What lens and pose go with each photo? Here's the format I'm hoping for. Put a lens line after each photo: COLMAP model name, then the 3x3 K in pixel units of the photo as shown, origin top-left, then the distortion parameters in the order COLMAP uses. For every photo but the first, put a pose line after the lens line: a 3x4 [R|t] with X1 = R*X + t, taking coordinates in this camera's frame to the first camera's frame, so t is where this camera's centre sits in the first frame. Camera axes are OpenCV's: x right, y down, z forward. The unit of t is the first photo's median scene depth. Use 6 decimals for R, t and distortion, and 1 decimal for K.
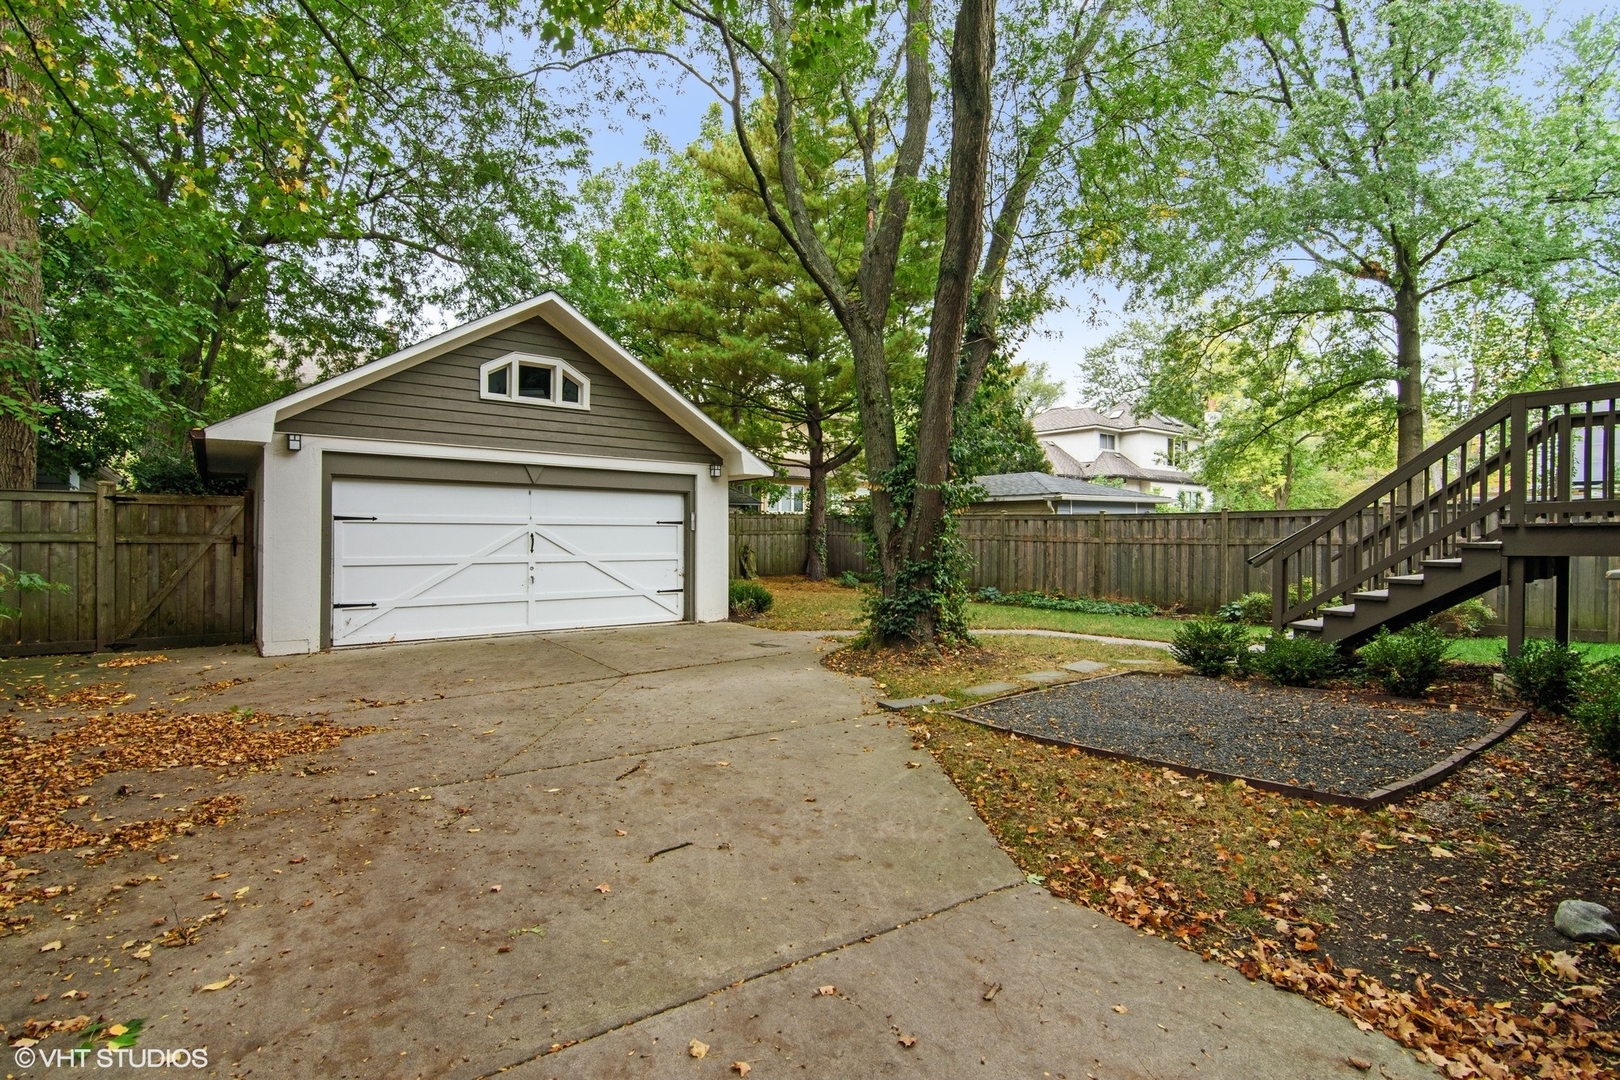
lens RADIAL K [[779.9, 0, 810.2], [0, 779.9, 538.6], [0, 0, 1]] dist [0.004452, 0.000656]
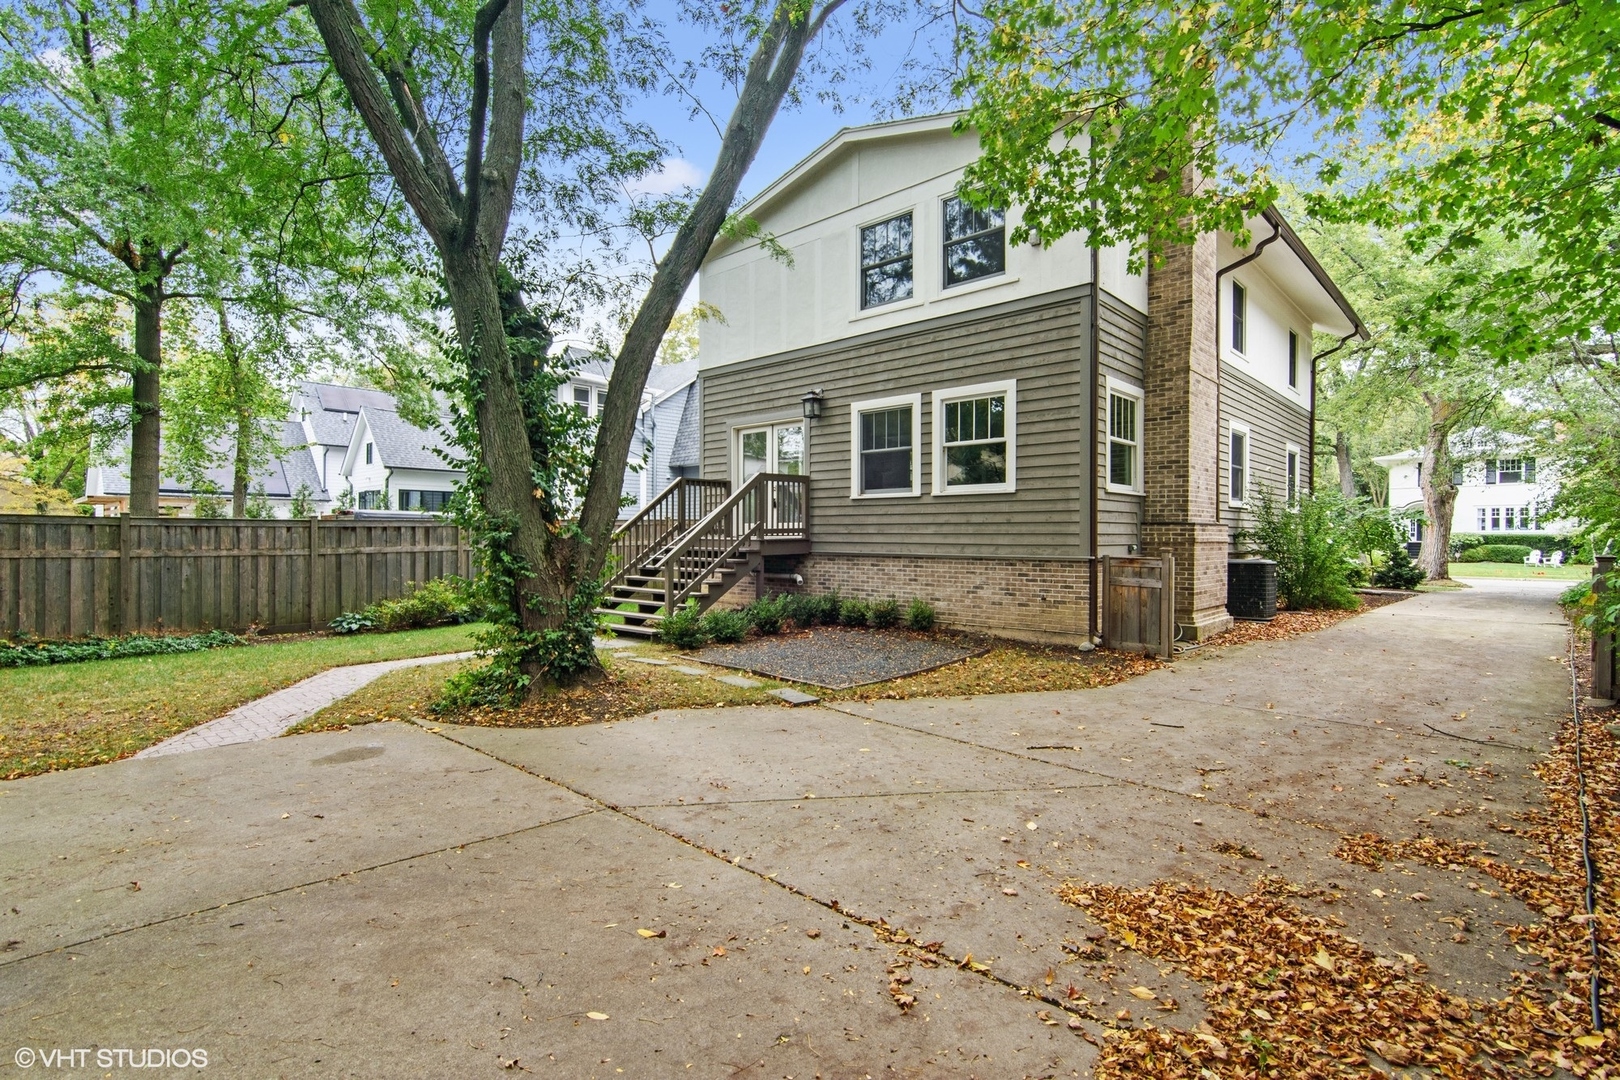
lens RADIAL K [[779.9, 0, 809.8], [0, 779.9, 540.9], [0, 0, 1]] dist [0.004452, 0.000656]
pose [[-0.170875, -0.008485, 0.985256, -1.493711], [0.002868, 0.999954, 0.009109, -0.048095], [-0.985289, 0.004382, -0.170843, 1.725651]]
